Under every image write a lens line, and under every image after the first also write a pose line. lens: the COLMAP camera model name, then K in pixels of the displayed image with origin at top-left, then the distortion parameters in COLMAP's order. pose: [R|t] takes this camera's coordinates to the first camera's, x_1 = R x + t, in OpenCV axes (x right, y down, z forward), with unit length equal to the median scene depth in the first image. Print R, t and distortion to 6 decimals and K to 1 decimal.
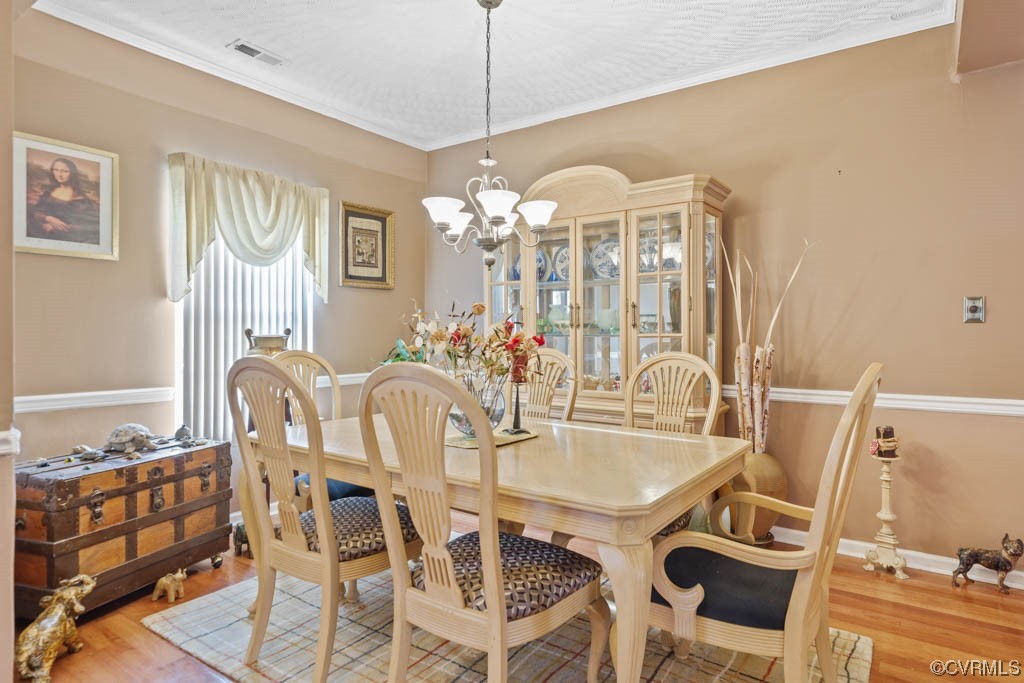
lens RADIAL K [[552.3, 0, 512.7], [0, 552.3, 333.2], [0, 0, 1]] dist [0.002407, 0.001226]
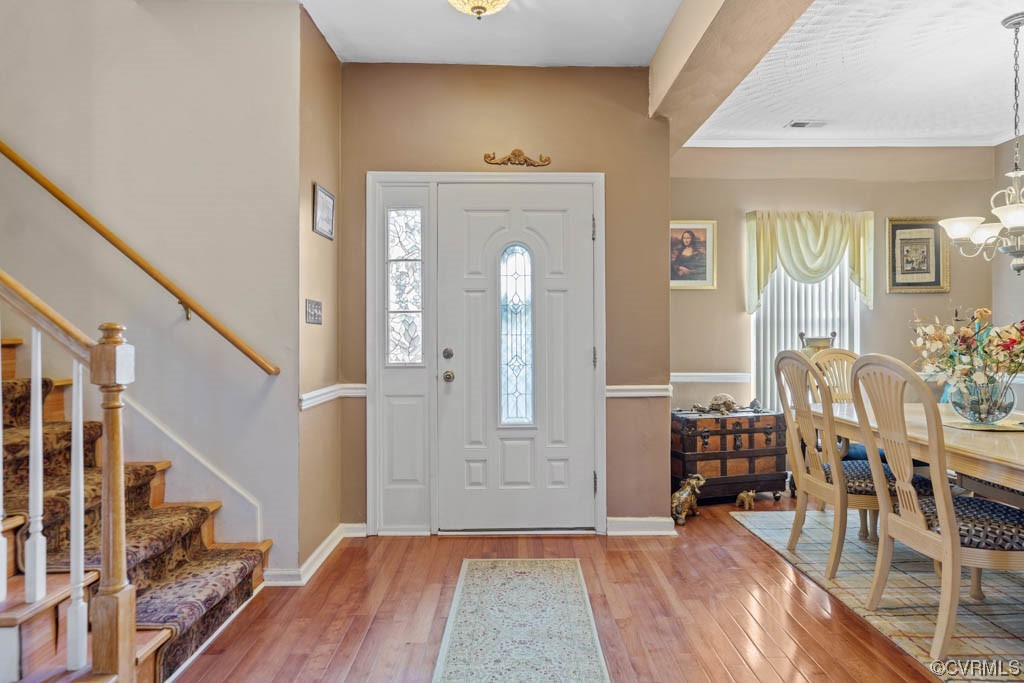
lens RADIAL K [[594.2, 0, 512.1], [0, 594.2, 336.7], [0, 0, 1]] dist [0.018176, -0.000491]
pose [[0.576250, -0.002303, -0.817270, 0.346742], [0.003047, 0.999995, -0.000670, 0.001719], [0.817268, -0.002104, 0.576254, -0.464747]]
